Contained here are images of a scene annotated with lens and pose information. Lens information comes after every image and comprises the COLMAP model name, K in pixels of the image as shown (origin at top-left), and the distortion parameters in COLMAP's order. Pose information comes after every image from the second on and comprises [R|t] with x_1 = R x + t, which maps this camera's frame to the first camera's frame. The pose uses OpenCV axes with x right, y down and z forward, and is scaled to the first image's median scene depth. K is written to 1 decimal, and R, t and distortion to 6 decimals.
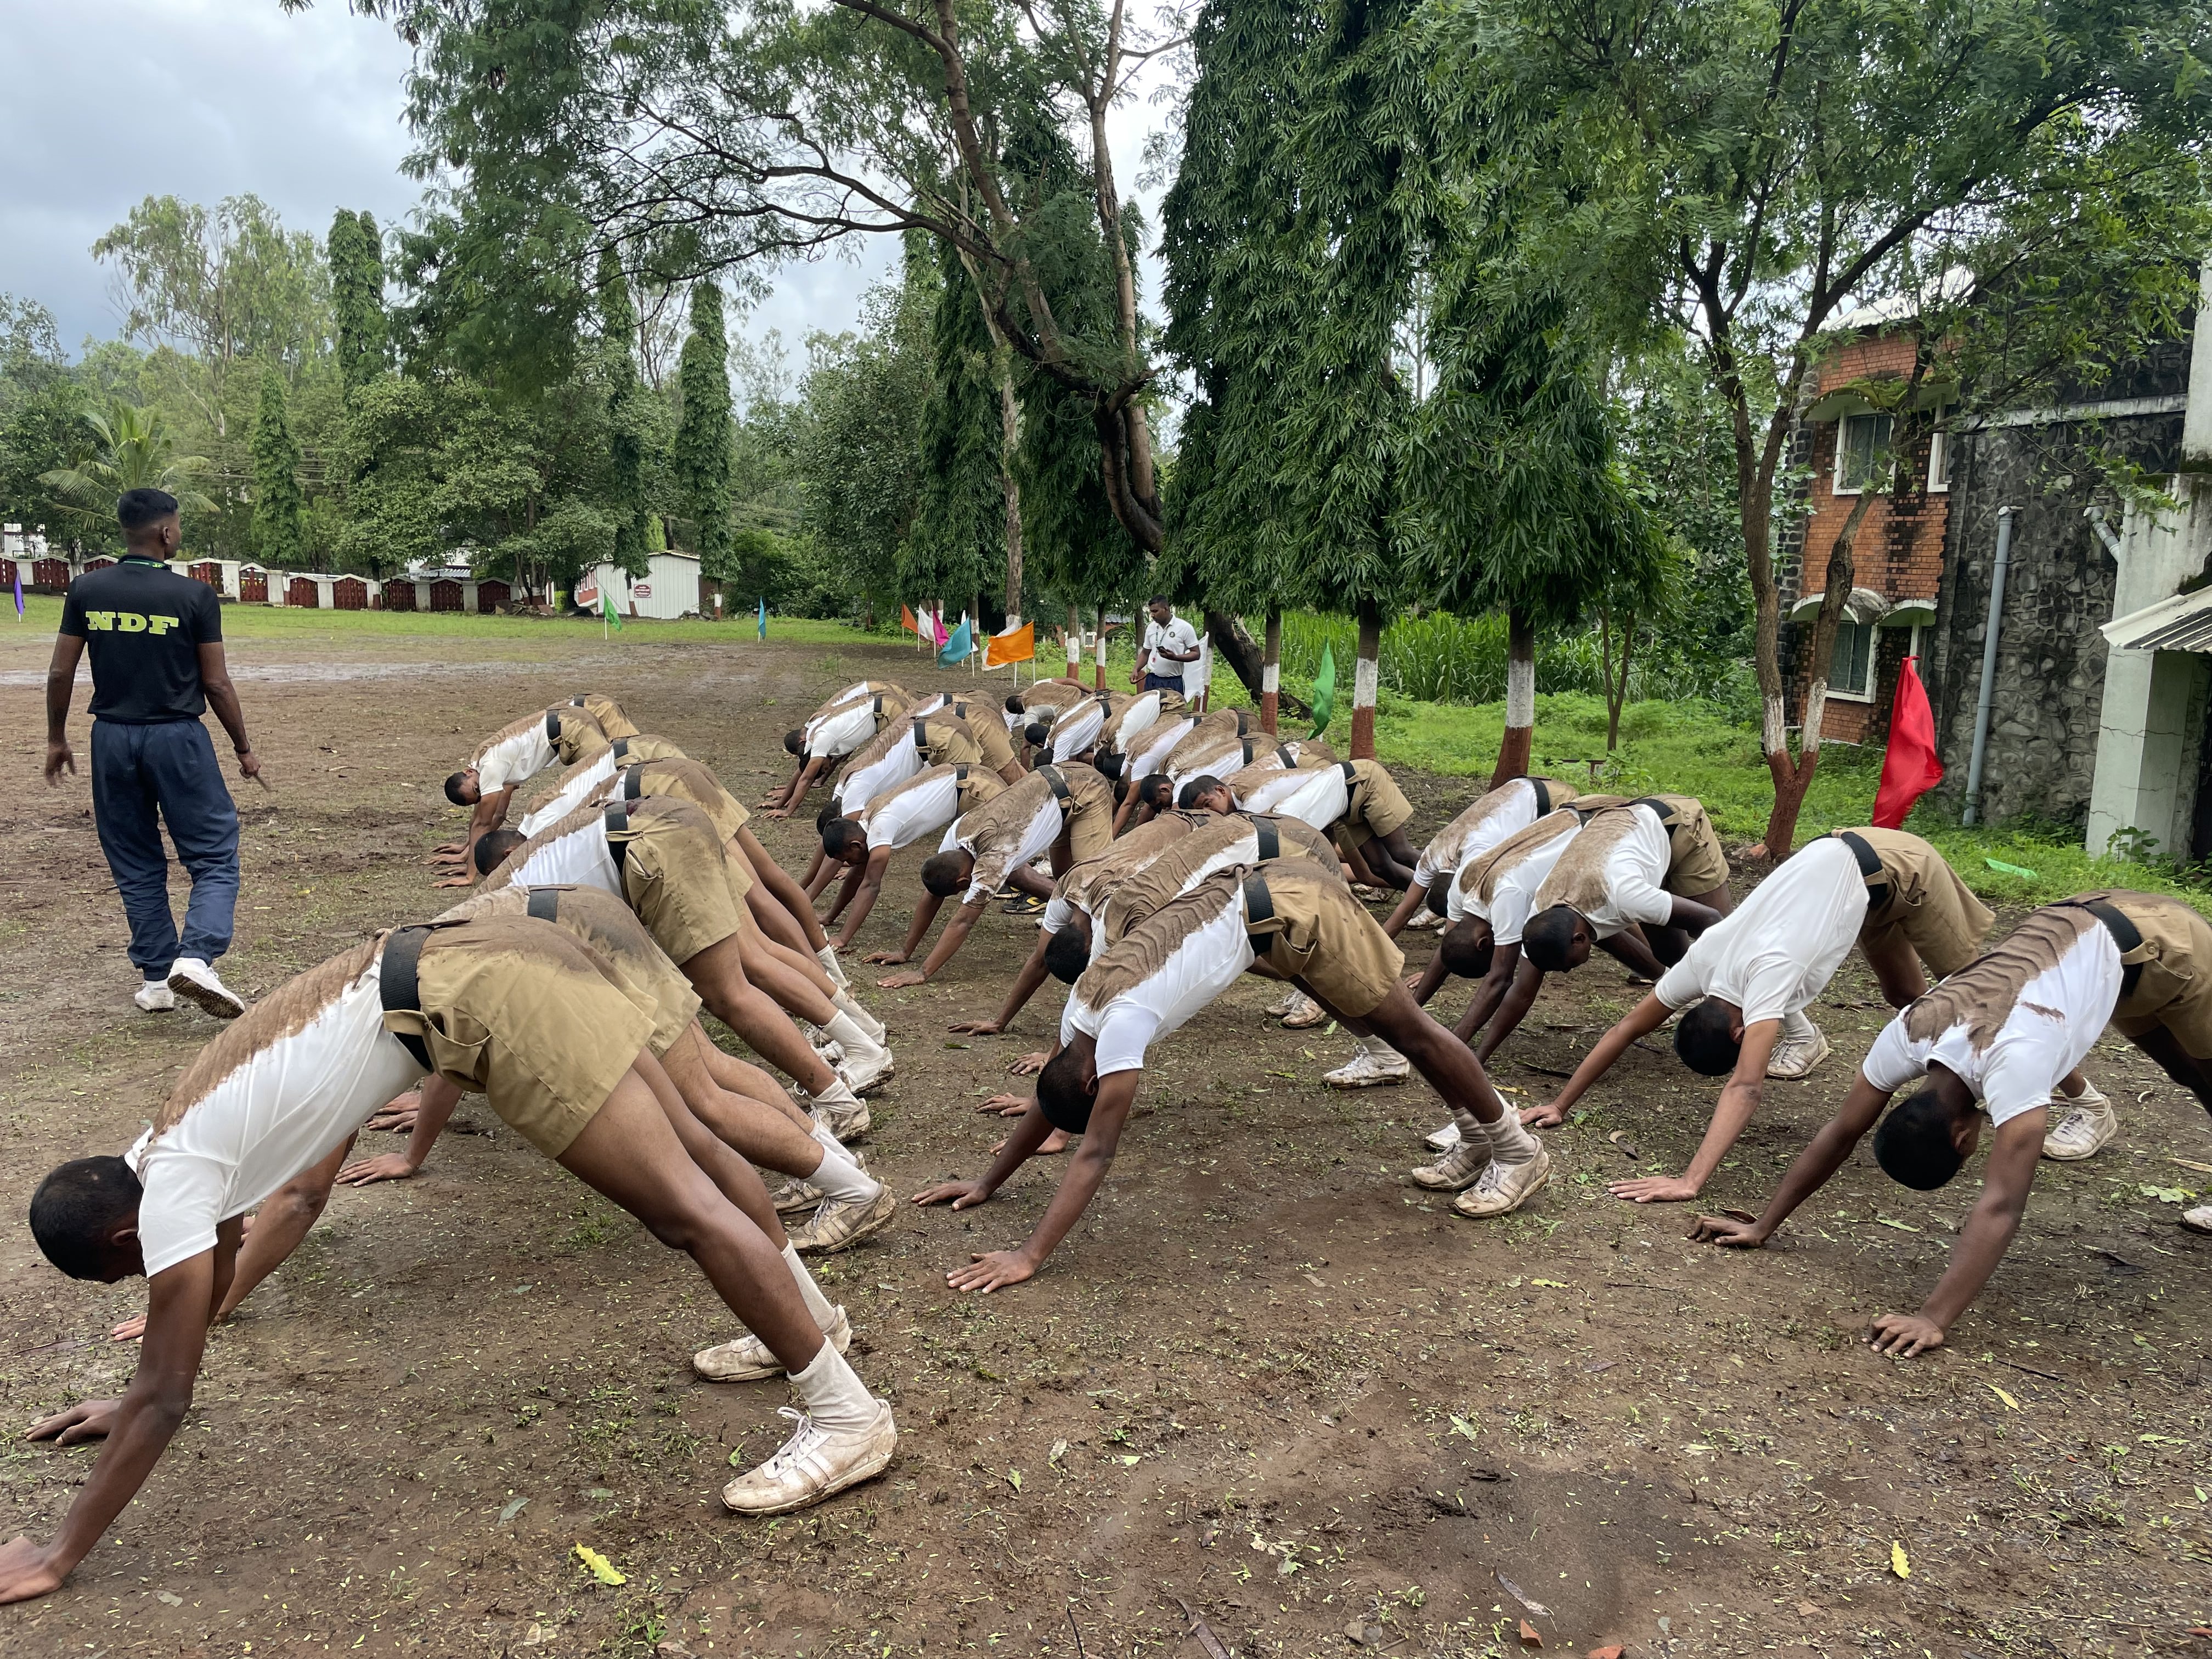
lens RADIAL K [[1702.6, 0, 1105.6], [0, 1702.6, 826.3], [0, 0, 1]] dist [-0.015466, -0.004067]
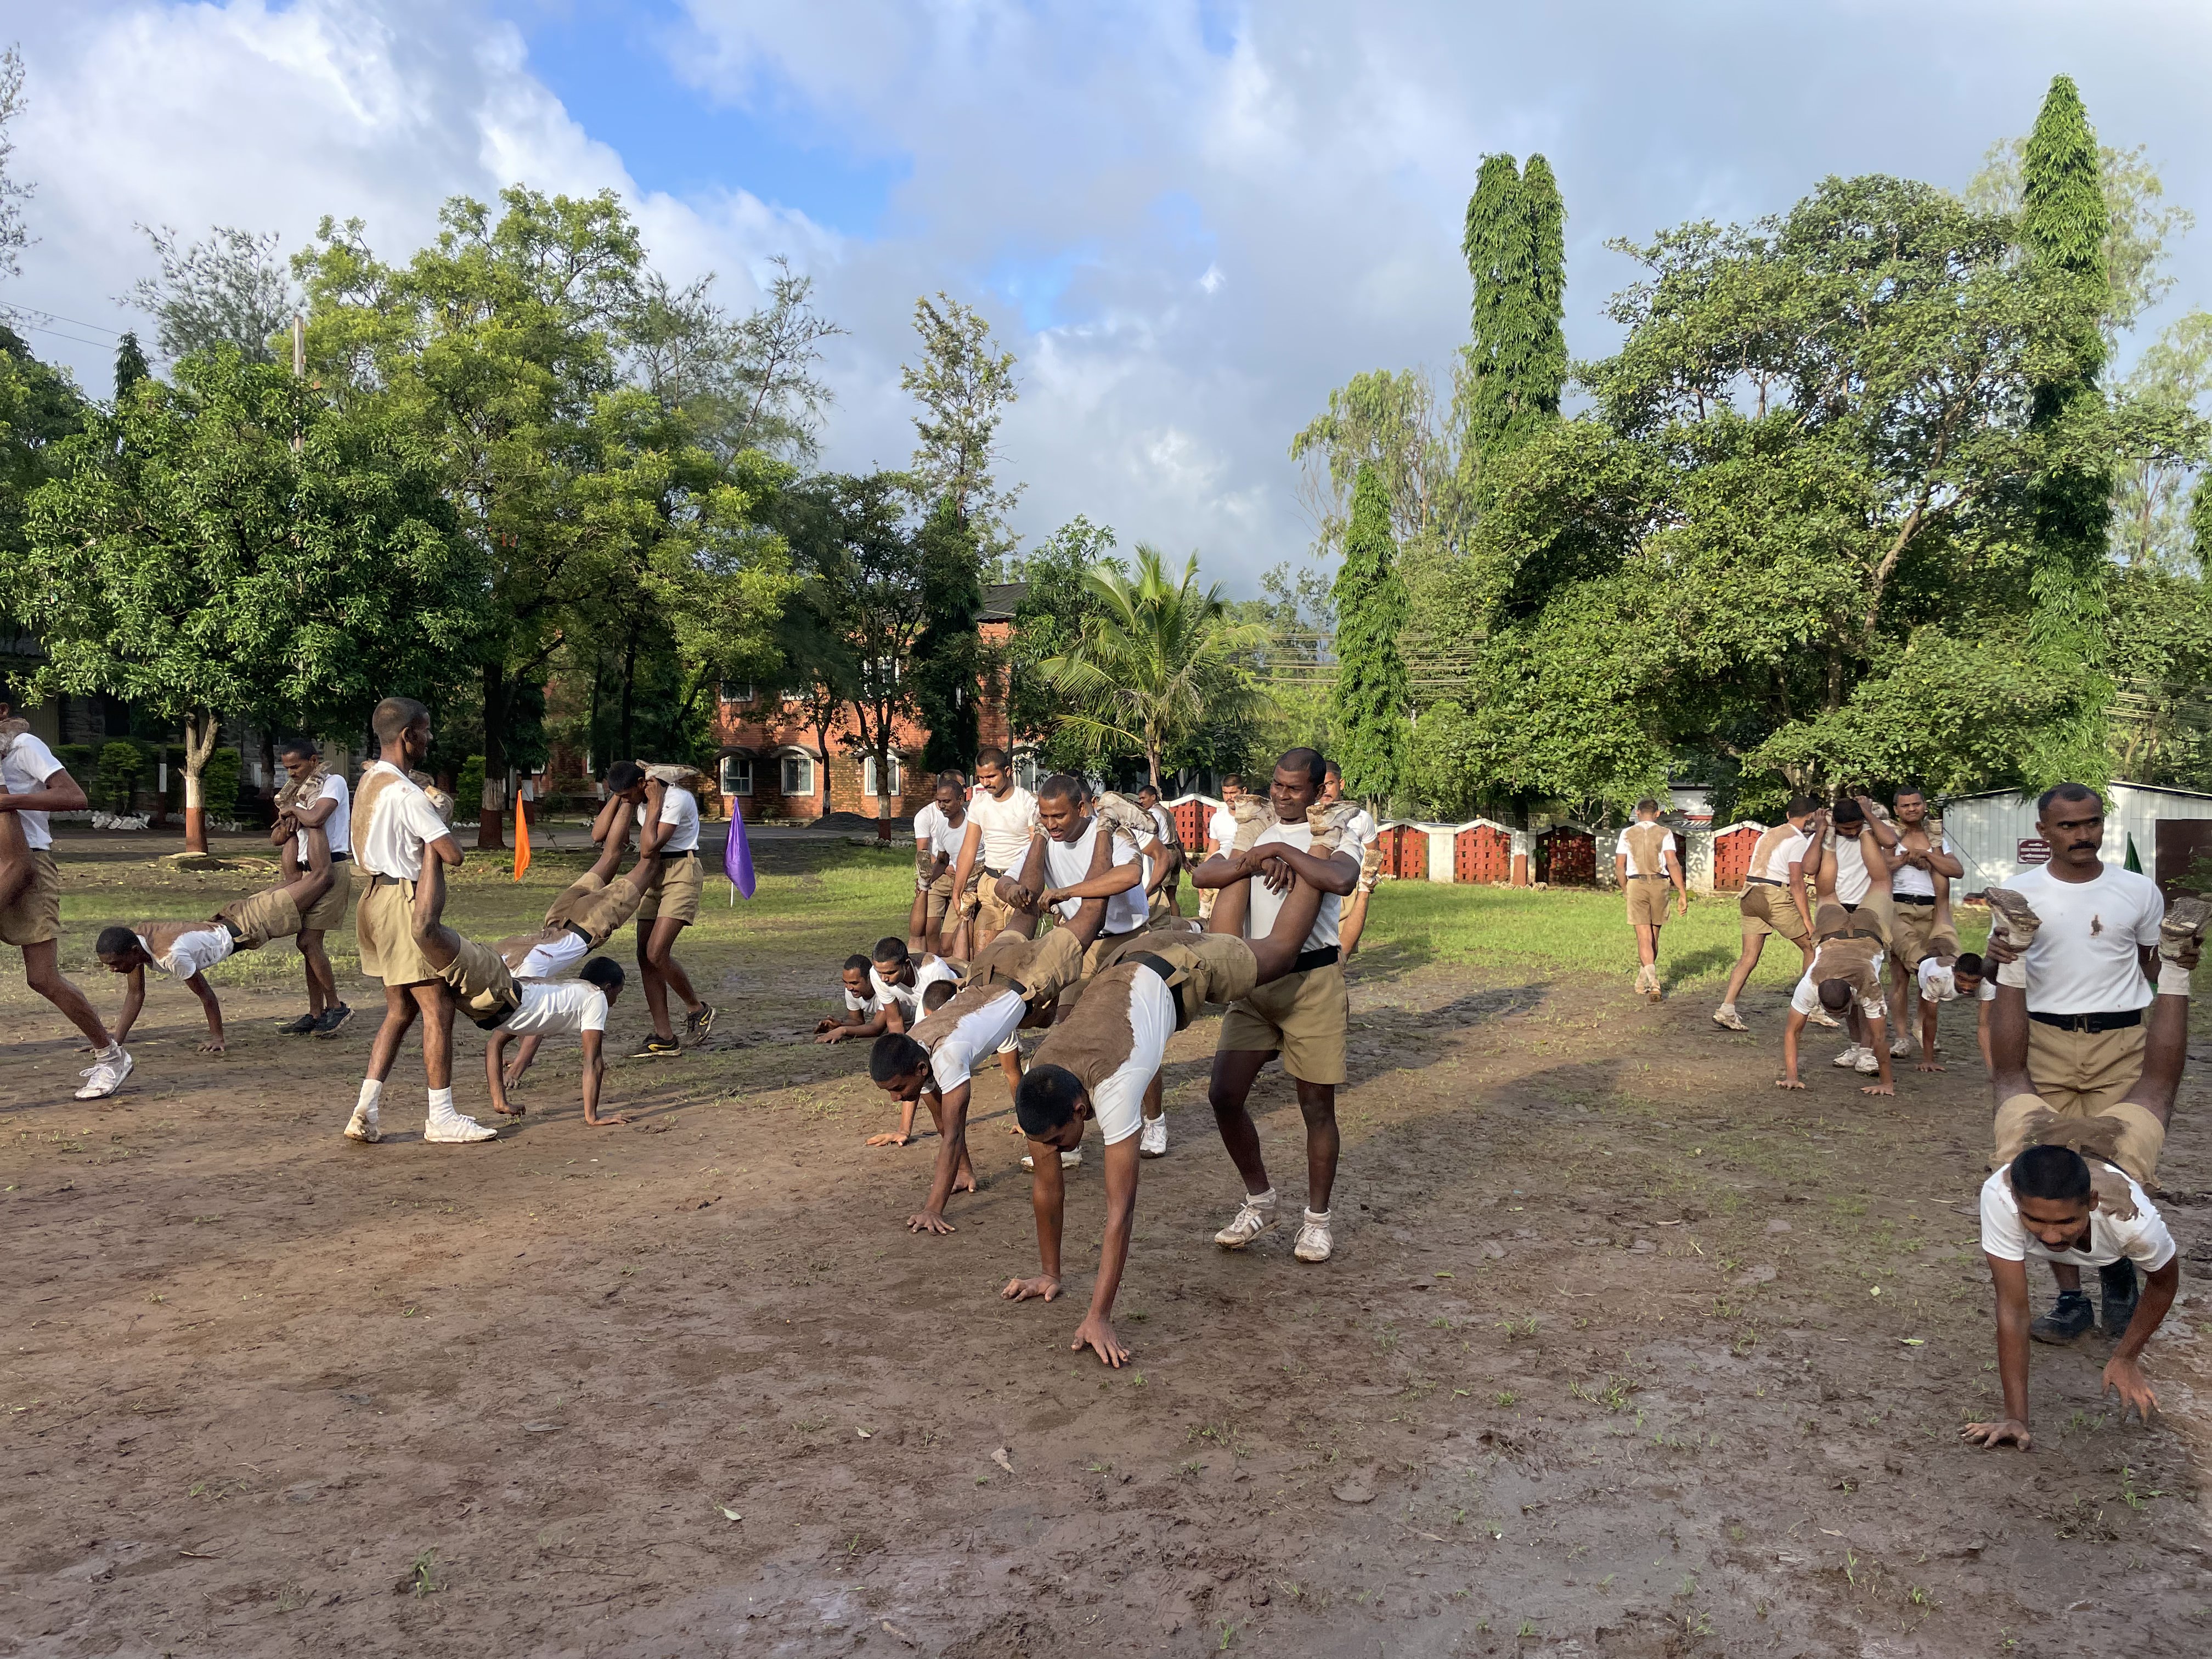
lens RADIAL K [[1702.6, 0, 1106.9], [0, 1702.6, 826.2], [0, 0, 1]] dist [-0.015466, -0.004067]
pose [[0.734670, -0.029201, -0.677796, -0.181759], [-0.062786, 0.991859, -0.110786, -0.083782], [0.675513, 0.123947, 0.726856, 0.558665]]
